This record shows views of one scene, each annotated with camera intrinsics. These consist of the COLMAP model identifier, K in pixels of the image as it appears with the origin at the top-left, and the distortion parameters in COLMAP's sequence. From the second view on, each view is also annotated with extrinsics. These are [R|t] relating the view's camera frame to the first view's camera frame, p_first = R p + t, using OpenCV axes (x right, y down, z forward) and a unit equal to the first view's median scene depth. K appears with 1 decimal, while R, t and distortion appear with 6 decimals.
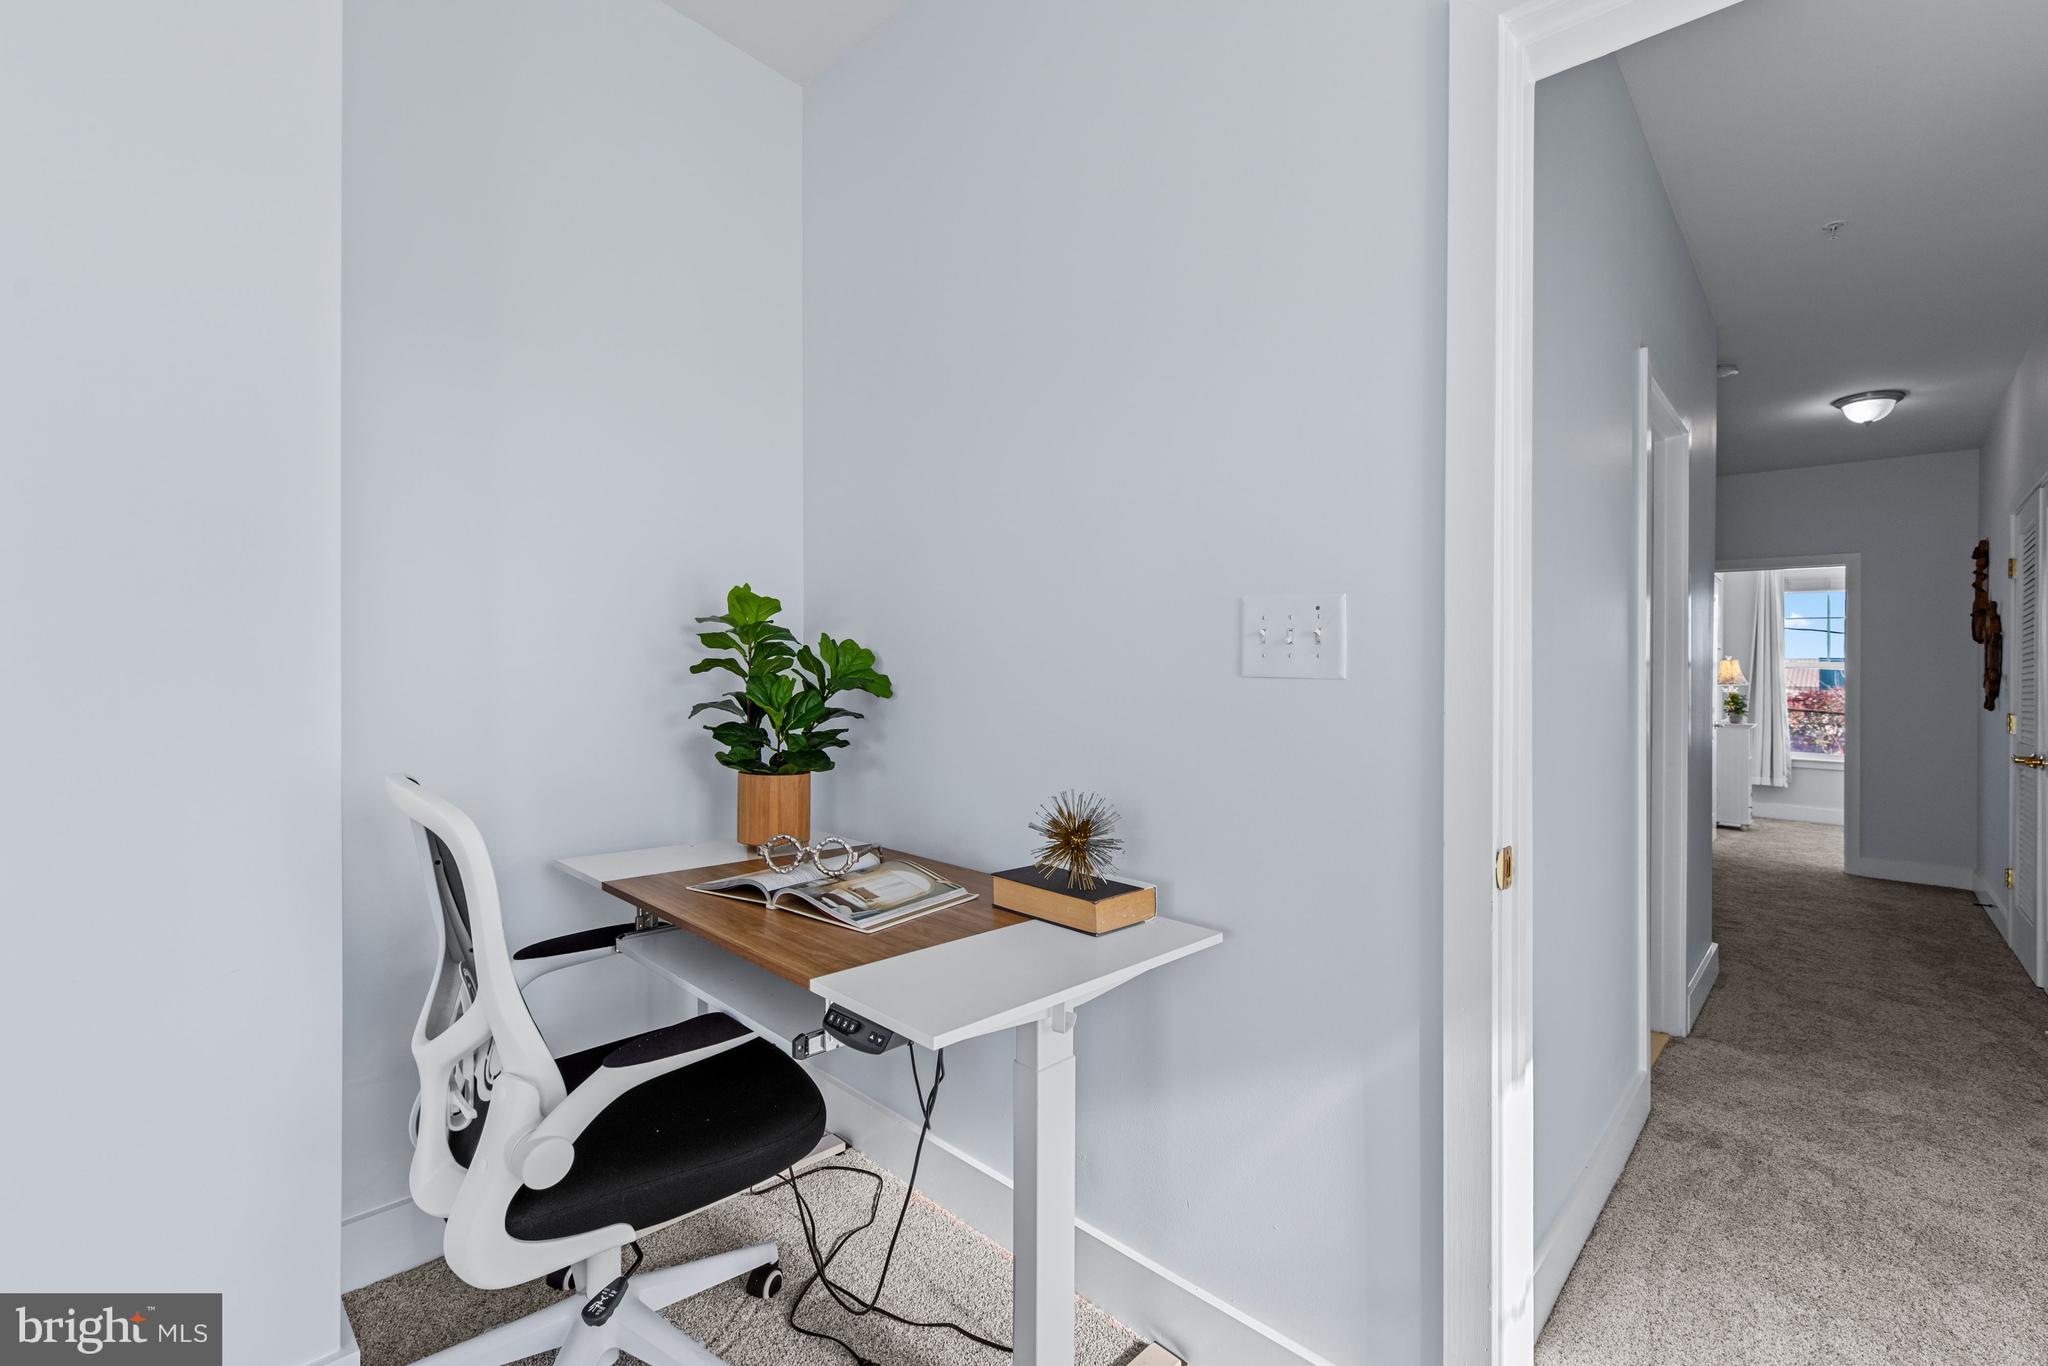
lens RADIAL K [[870.1, 0, 1023.3], [0, 870.1, 666.7], [0, 0, 1]] dist [0.000794, 0.000036]
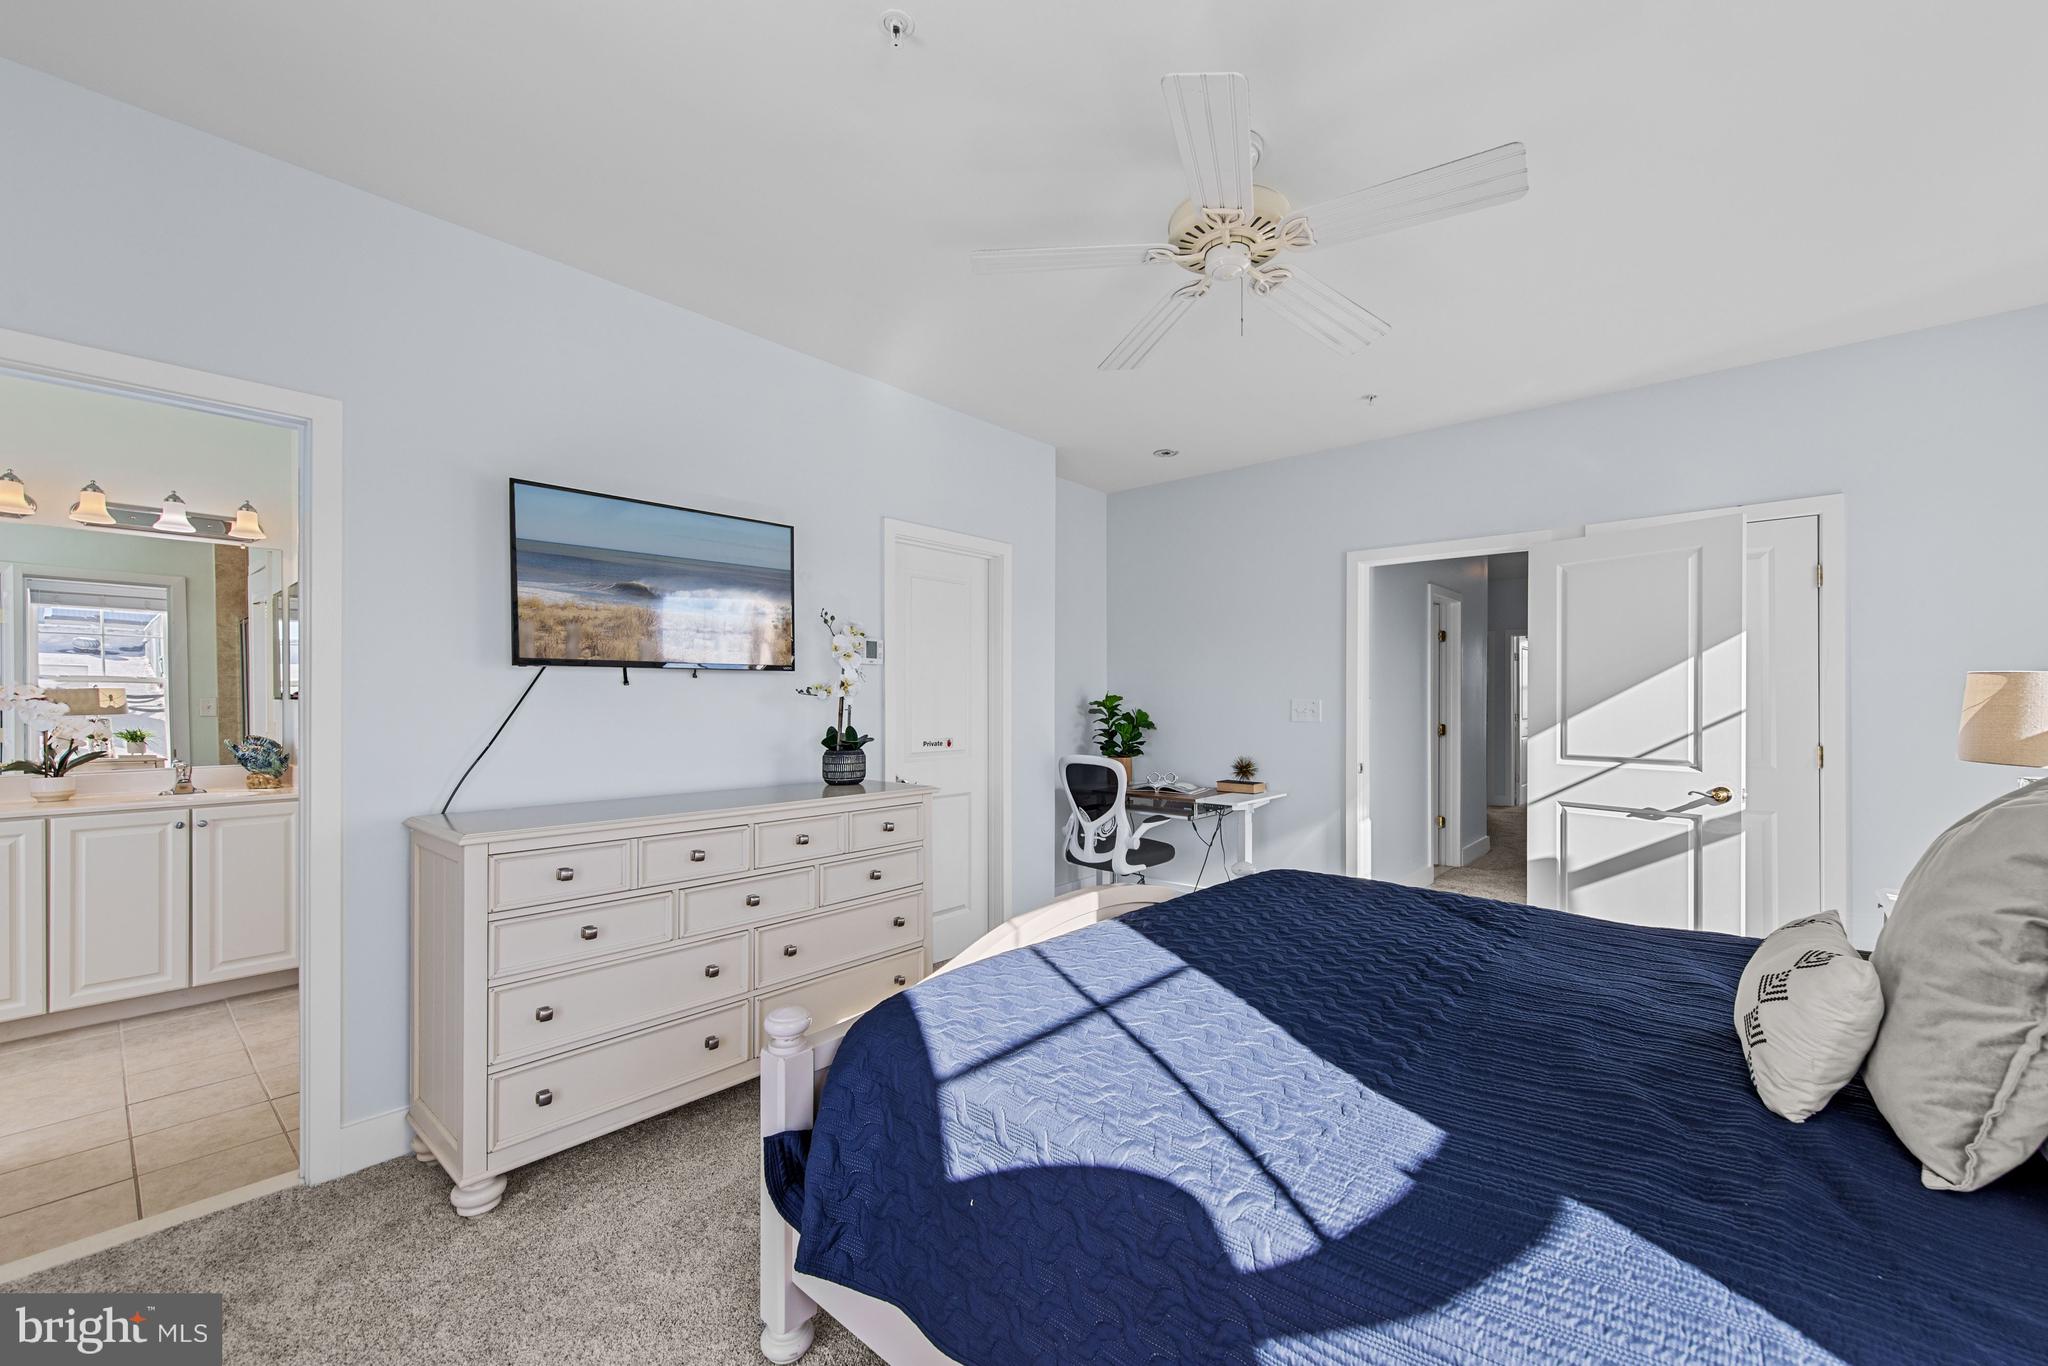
lens RADIAL K [[814.1, 0, 1027.2], [0, 814.1, 695.7], [0, 0, 1]] dist [0.001677, 0.000144]
pose [[0.998685, -0.028286, 0.042755, -0.660767], [0.028019, 0.999584, 0.006822, -0.101167], [-0.042931, -0.005615, 0.999062, -1.559550]]
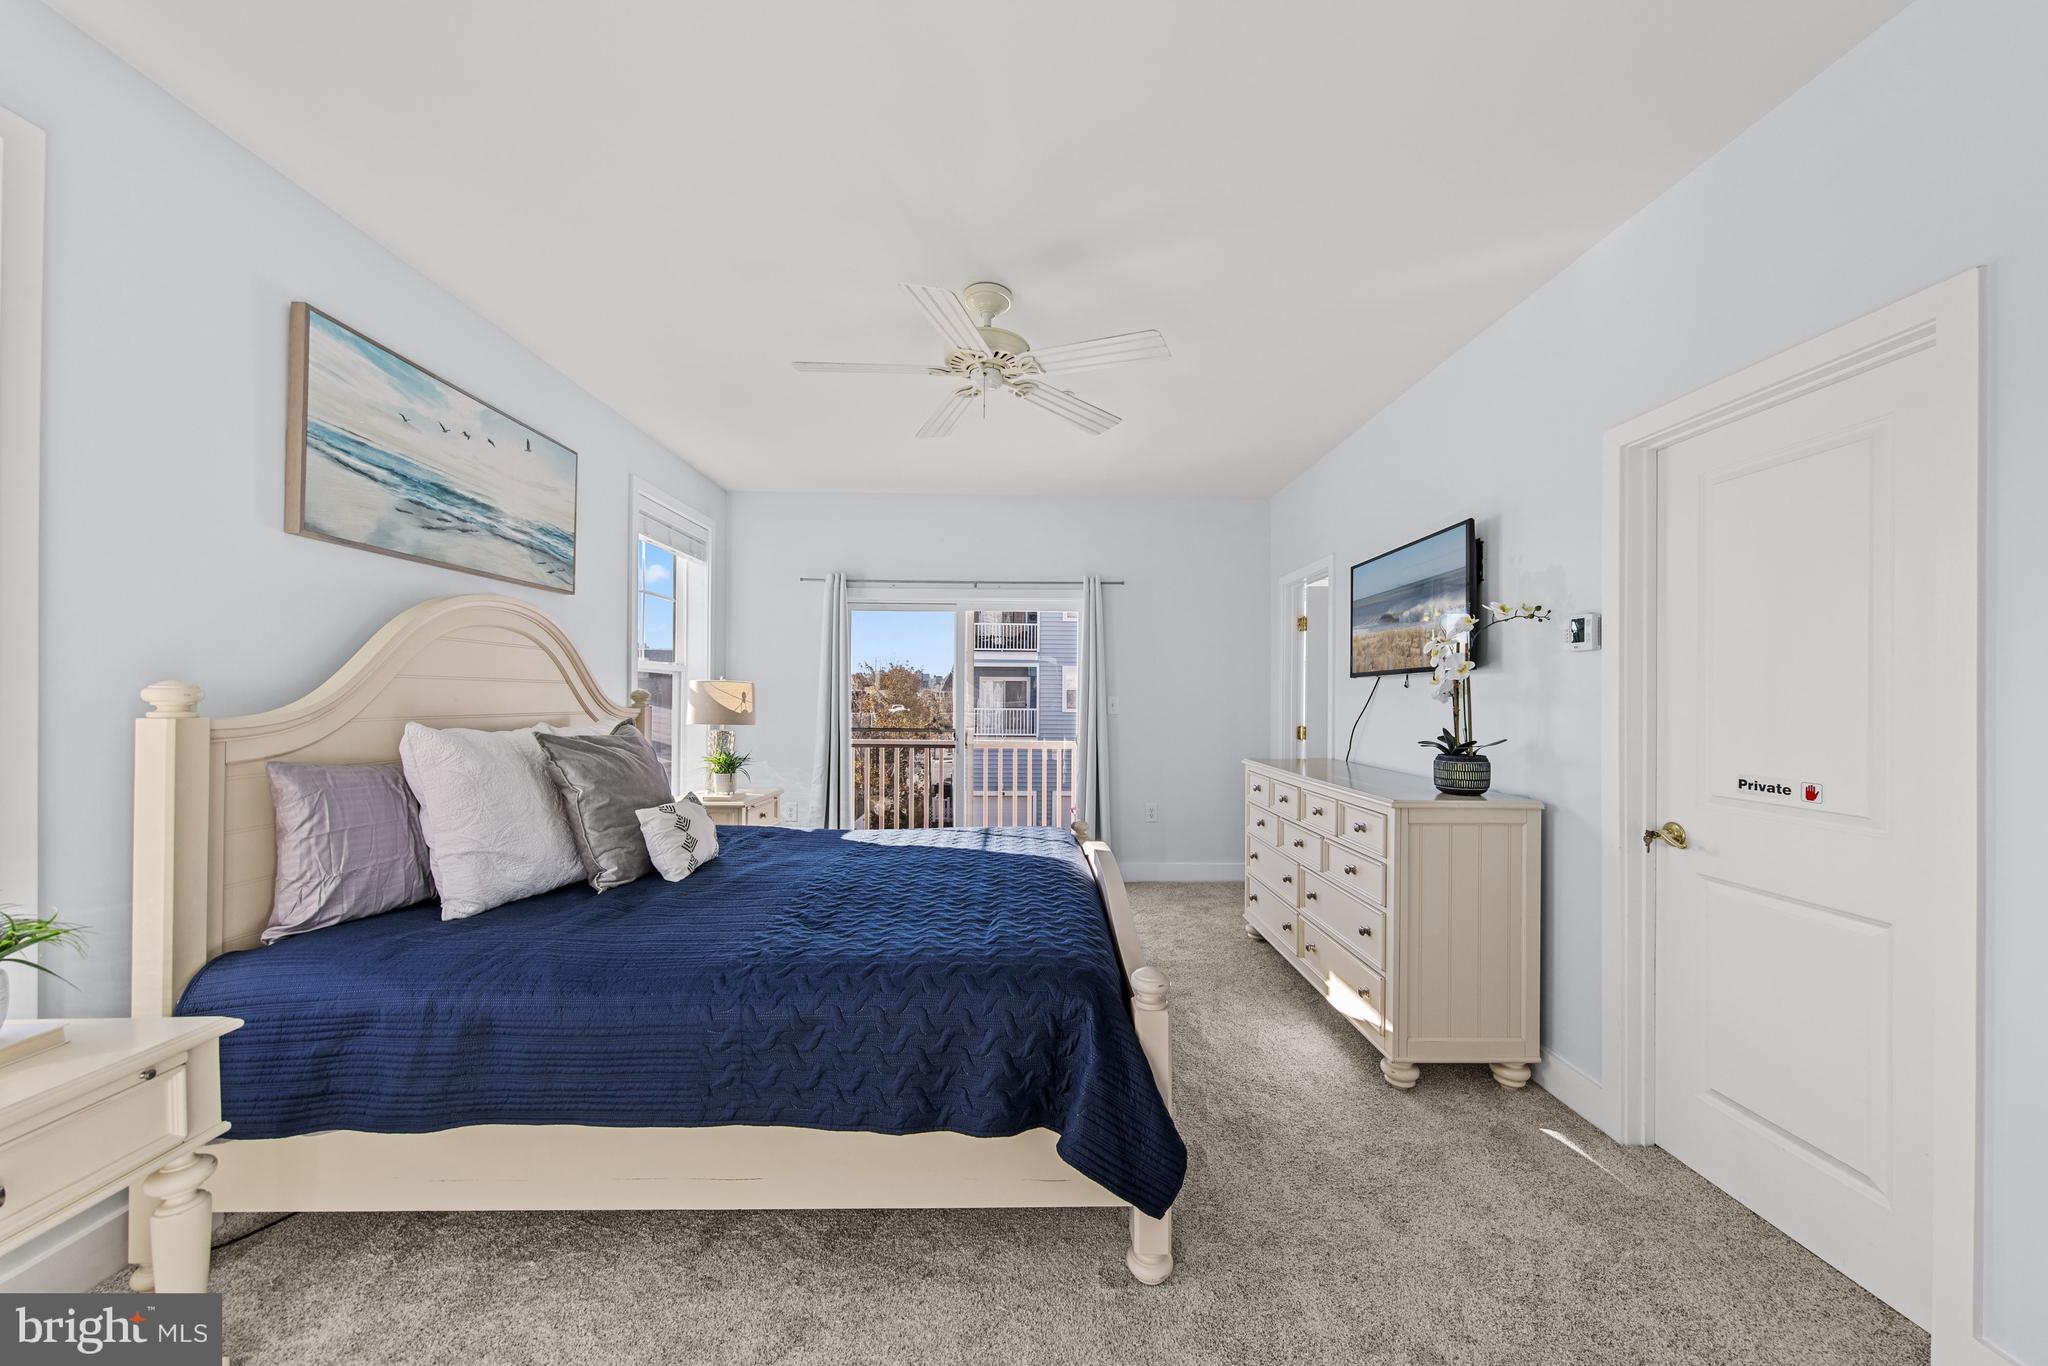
lens RADIAL K [[741.9, 0, 1026.7], [0, 741.9, 674.5], [0, 0, 1]] dist [-0.000851, 0.000005]
pose [[-0.711151, -0.053268, -0.701019, 0.476935], [-0.019643, 0.998242, -0.055926, -0.049473], [0.702765, -0.026002, -0.710947, 0.394290]]
